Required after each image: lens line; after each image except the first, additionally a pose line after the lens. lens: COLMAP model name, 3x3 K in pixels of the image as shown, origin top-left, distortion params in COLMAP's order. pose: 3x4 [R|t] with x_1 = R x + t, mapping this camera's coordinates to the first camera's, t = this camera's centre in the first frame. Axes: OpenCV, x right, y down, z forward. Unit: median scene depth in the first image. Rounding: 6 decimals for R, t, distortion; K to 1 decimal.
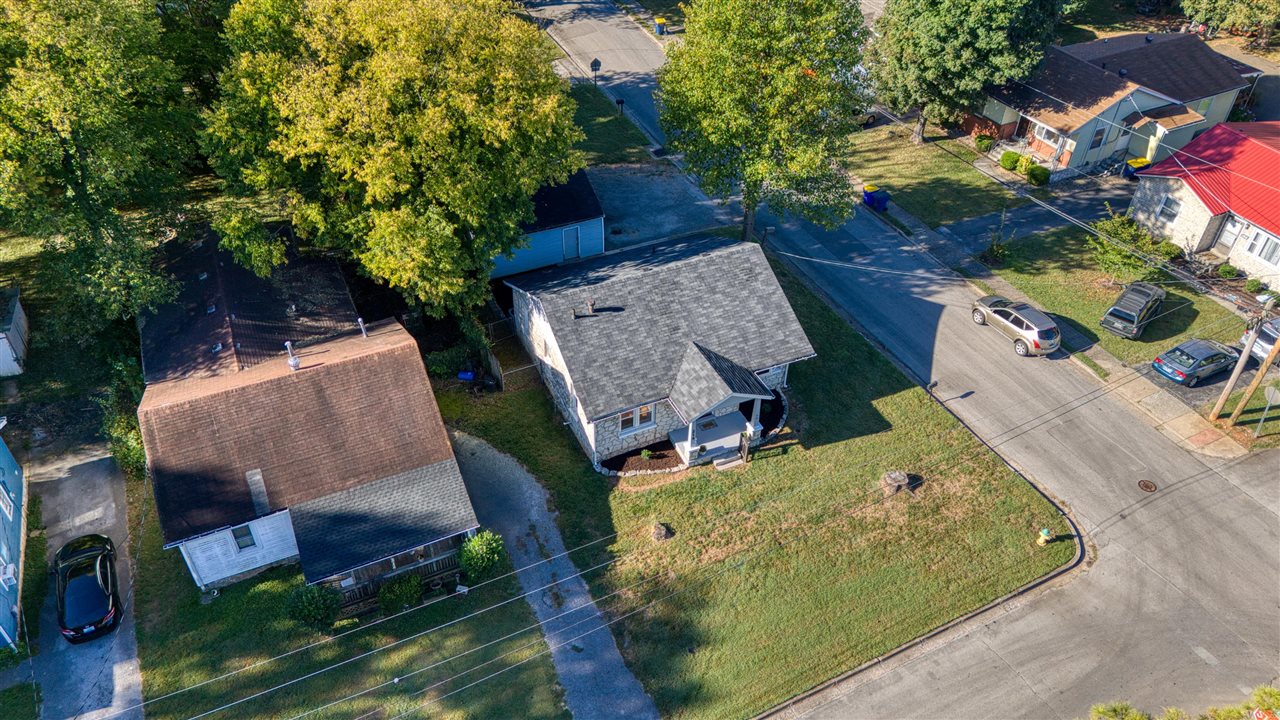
lens RADIAL K [[927.4, 0, 640.0], [0, 927.4, 360.0], [0, 0, 1]] dist [0.115104, -0.104188]
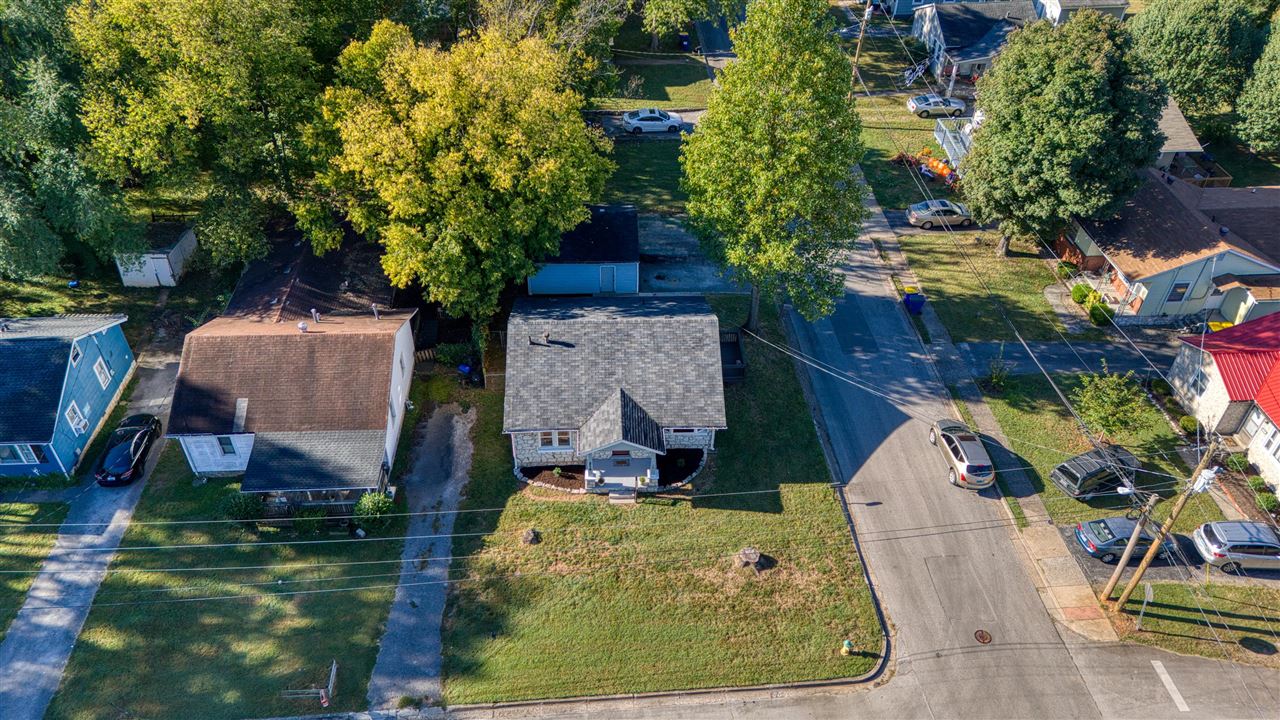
lens RADIAL K [[927.4, 0, 640.0], [0, 927.4, 360.0], [0, 0, 1]] dist [0.115104, -0.104188]
pose [[0.926462, 0.243554, -0.286966, 0.374387], [-0.244974, 0.969017, 0.031530, -0.089840], [0.285754, 0.041088, 0.957422, -0.087122]]
